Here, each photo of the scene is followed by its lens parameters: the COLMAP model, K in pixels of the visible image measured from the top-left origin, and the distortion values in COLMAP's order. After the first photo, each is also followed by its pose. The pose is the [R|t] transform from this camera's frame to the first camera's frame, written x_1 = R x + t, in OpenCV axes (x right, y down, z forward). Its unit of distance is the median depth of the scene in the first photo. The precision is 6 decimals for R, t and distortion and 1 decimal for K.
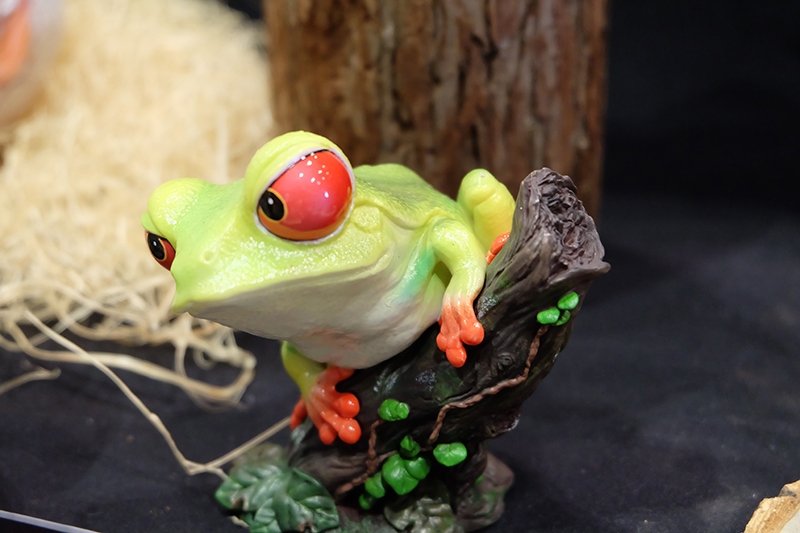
lens RADIAL K [[1386.8, 0, 399.0], [0, 1386.8, 267.9], [0, 0, 1]] dist [-0.065572, 0.000000]
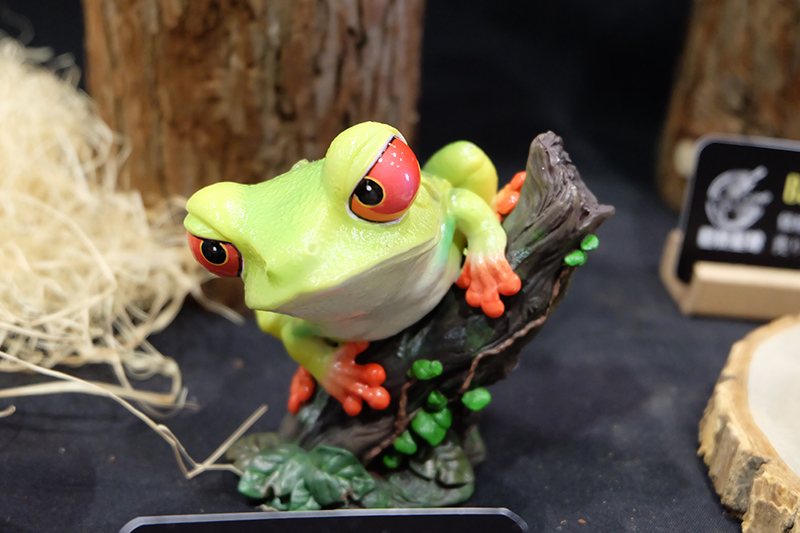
lens RADIAL K [[1386.8, 0, 401.0], [0, 1386.8, 265.1], [0, 0, 1]] dist [-0.065572, 0.000000]
pose [[0.897522, -0.151753, 0.414035, -0.446936], [0.150146, 0.987985, 0.036641, -0.021056], [-0.414621, 0.029280, 0.909523, 0.009306]]
